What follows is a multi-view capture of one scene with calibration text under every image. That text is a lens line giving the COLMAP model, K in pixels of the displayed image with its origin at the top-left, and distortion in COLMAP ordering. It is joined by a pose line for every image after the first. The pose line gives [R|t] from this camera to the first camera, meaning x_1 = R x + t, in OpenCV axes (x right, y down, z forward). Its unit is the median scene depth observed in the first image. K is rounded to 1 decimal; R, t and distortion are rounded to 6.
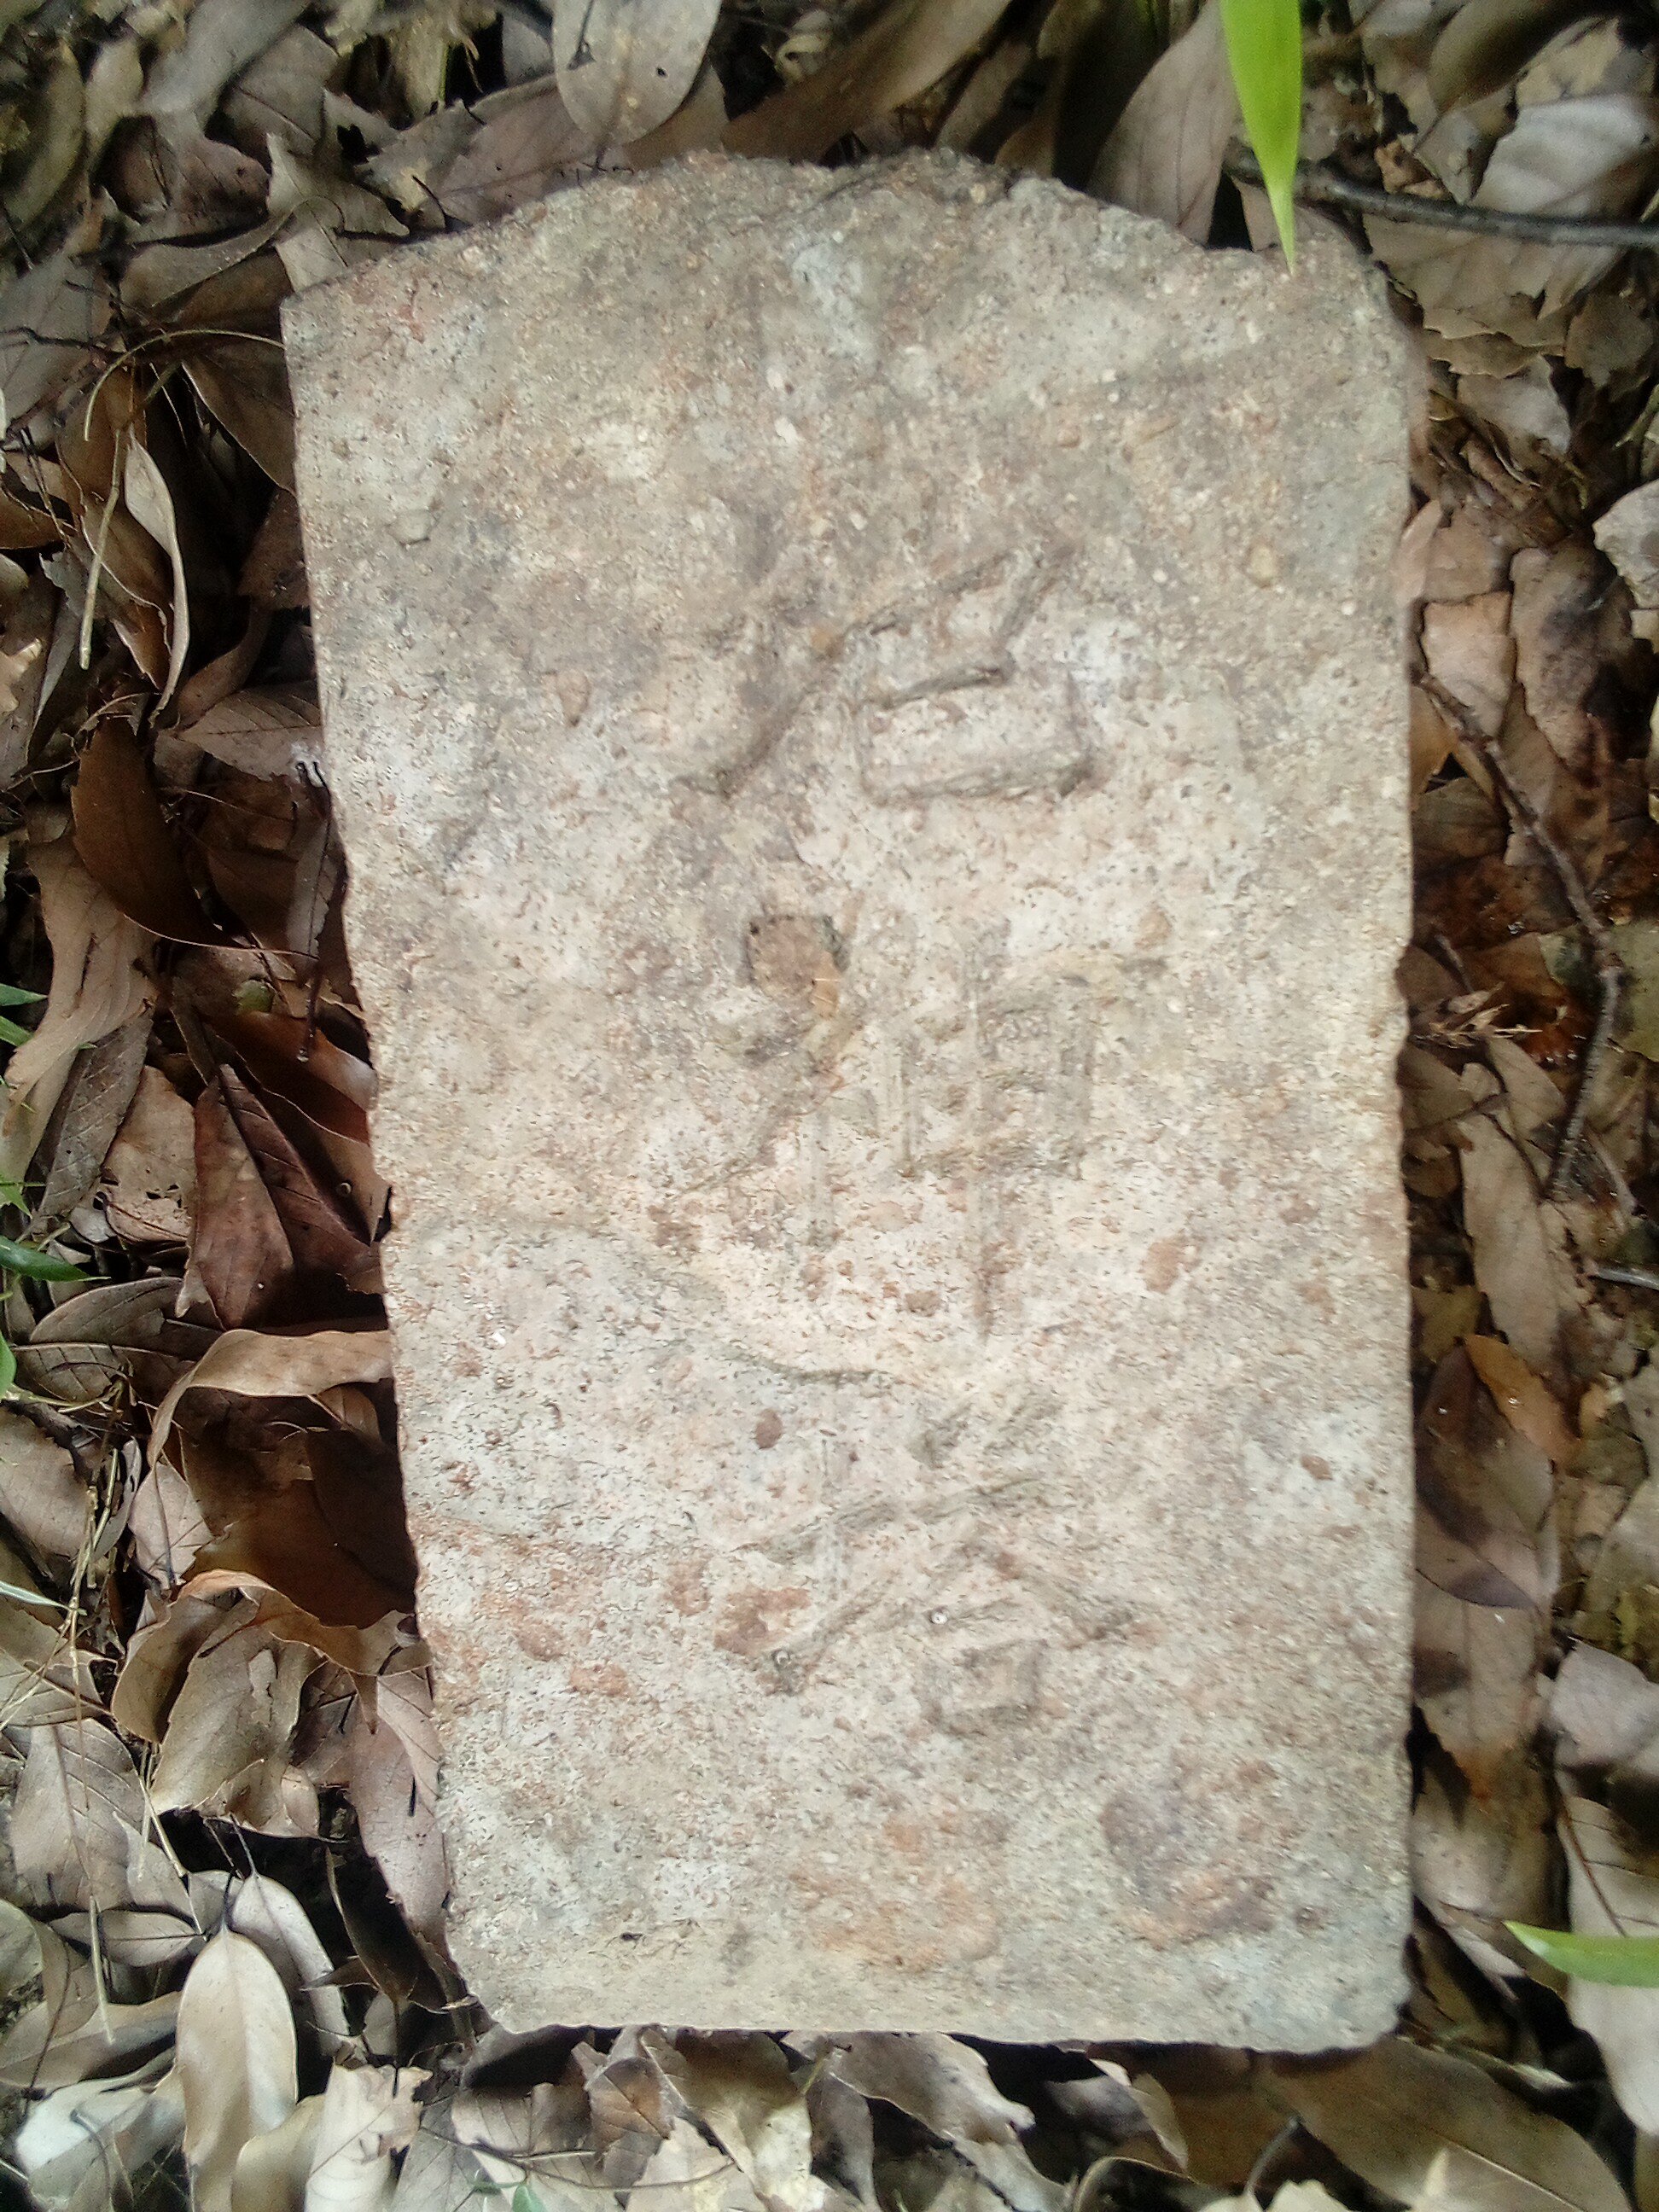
lens RADIAL K [[1760.6, 0, 829.5], [0, 1760.6, 1106.0], [0, 0, 1]] dist [0.070074, -0.102653]
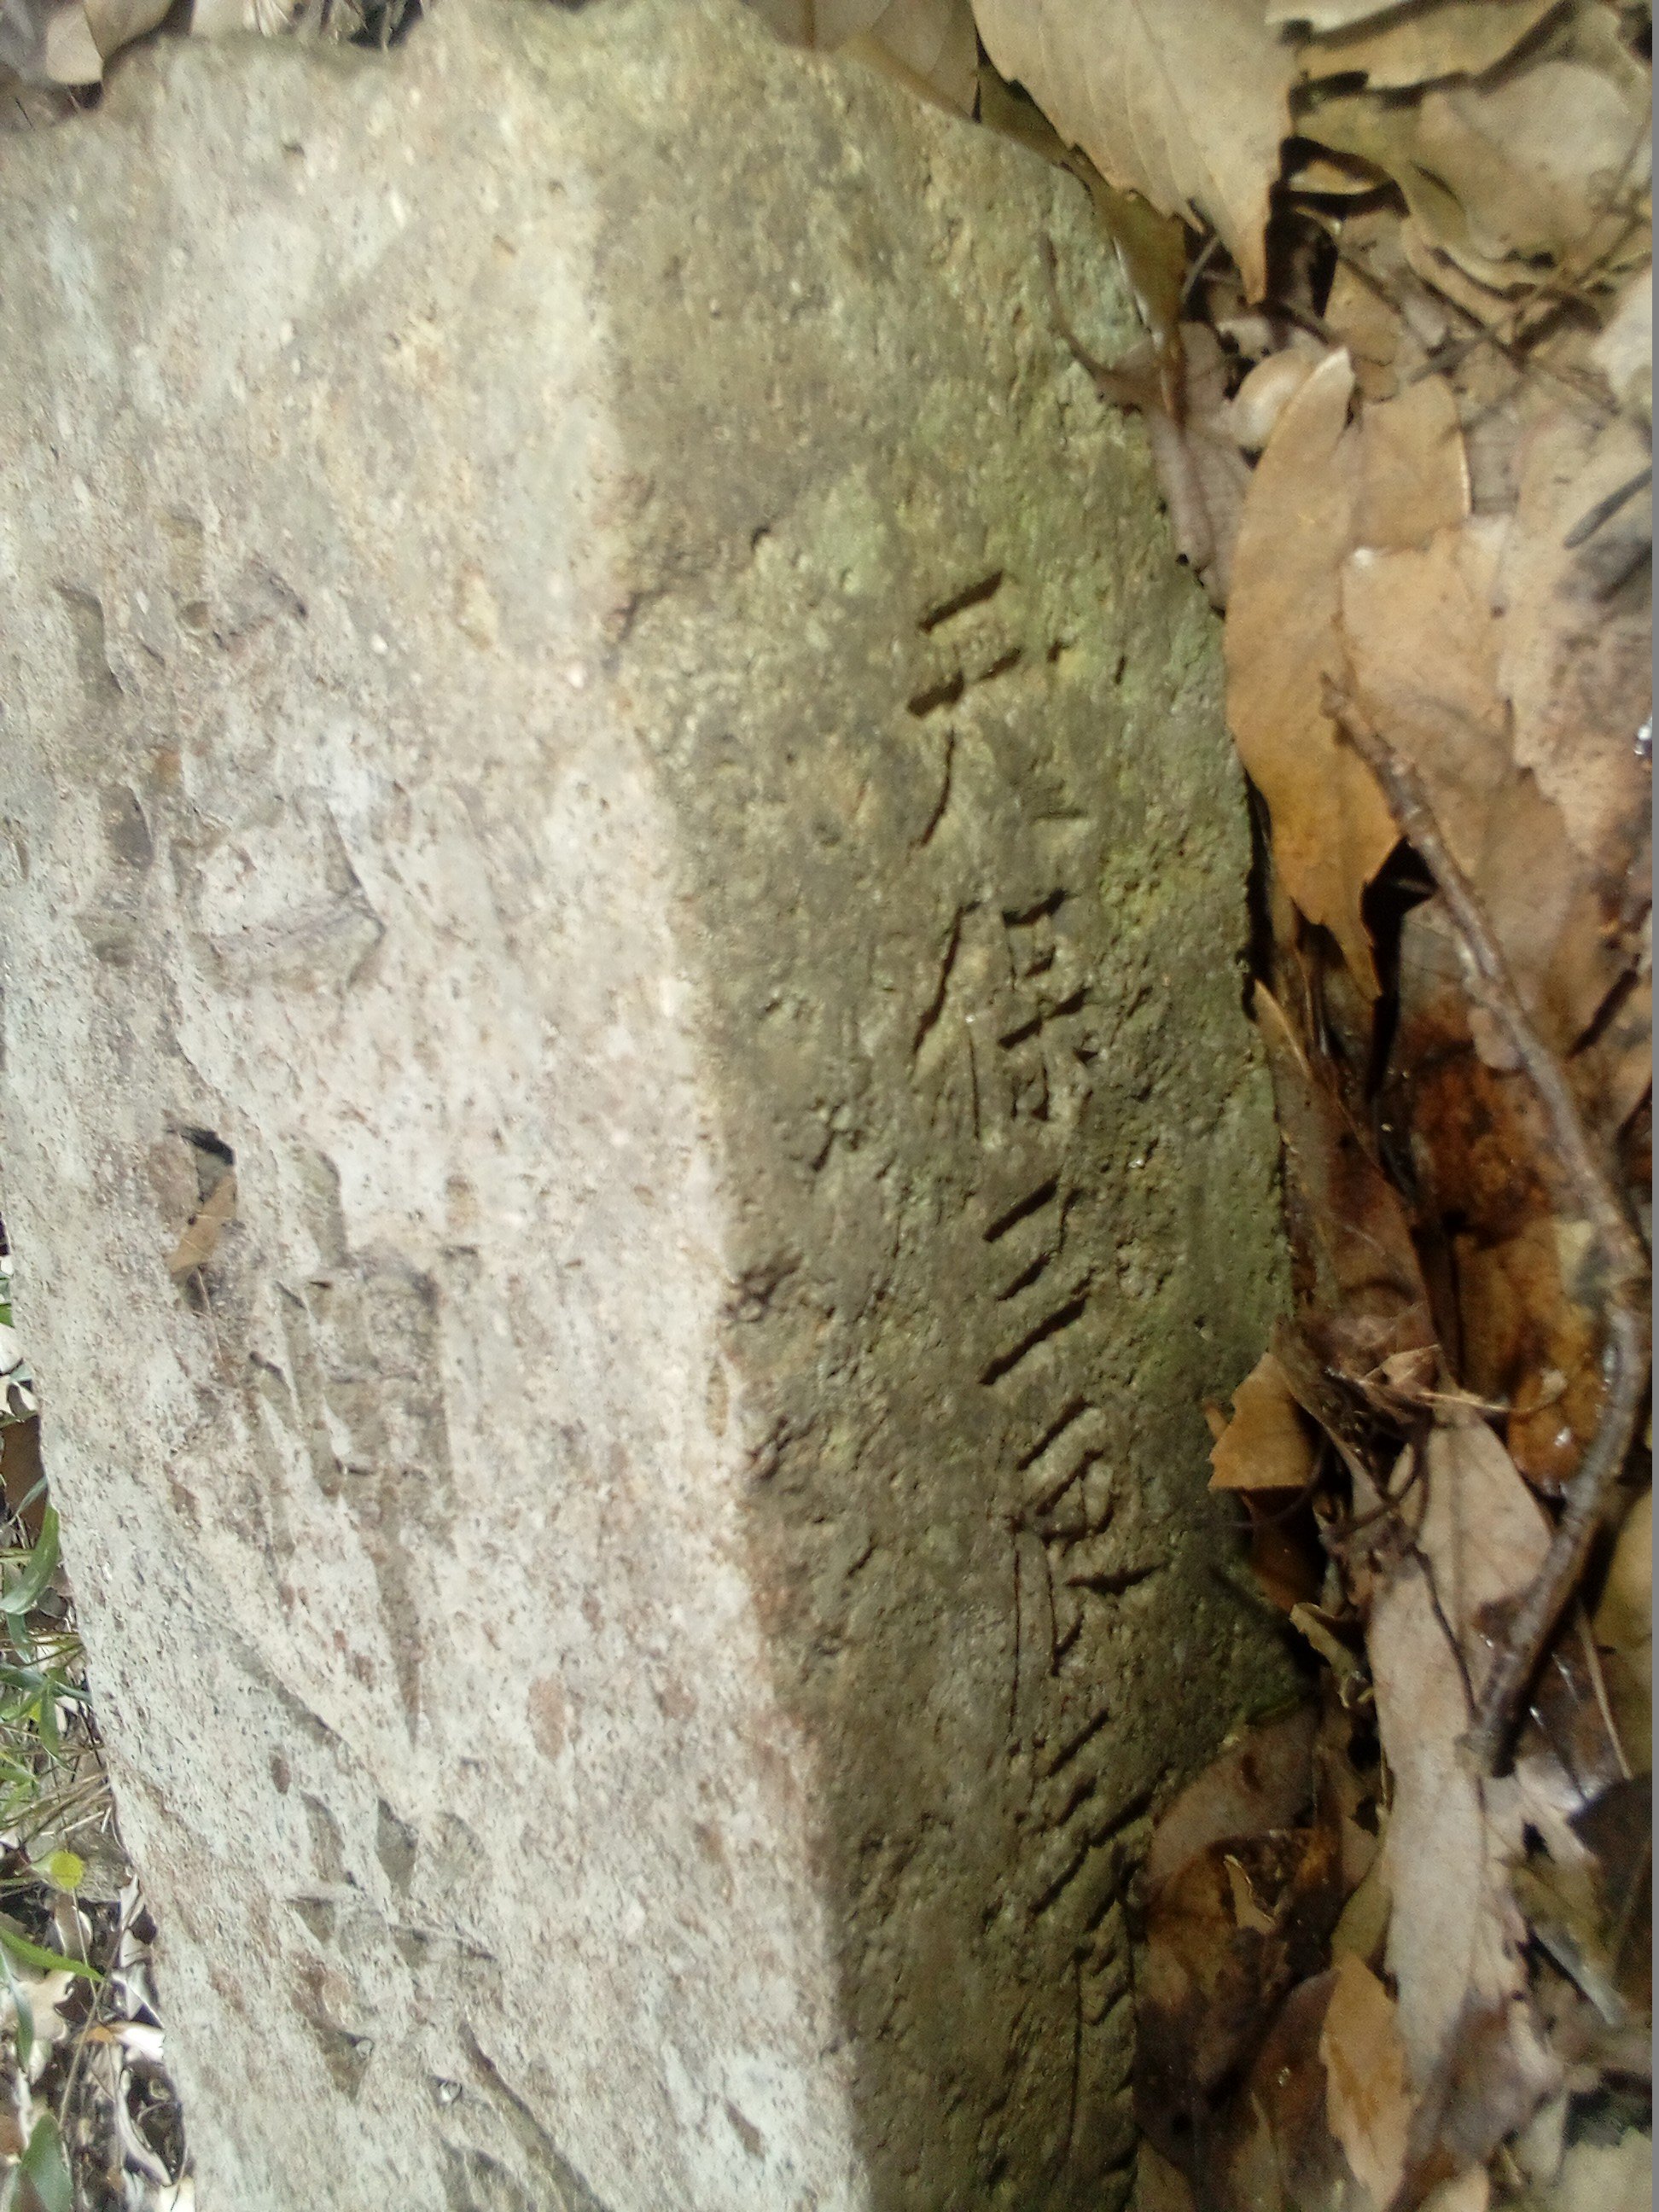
lens RADIAL K [[1760.6, 0, 829.5], [0, 1760.6, 1106.0], [0, 0, 1]] dist [0.070074, -0.102653]
pose [[0.768115, 0.070069, -0.636467, 0.685645], [-0.045416, 0.997453, 0.055000, -0.175606], [0.638700, -0.013341, 0.769341, 0.609339]]
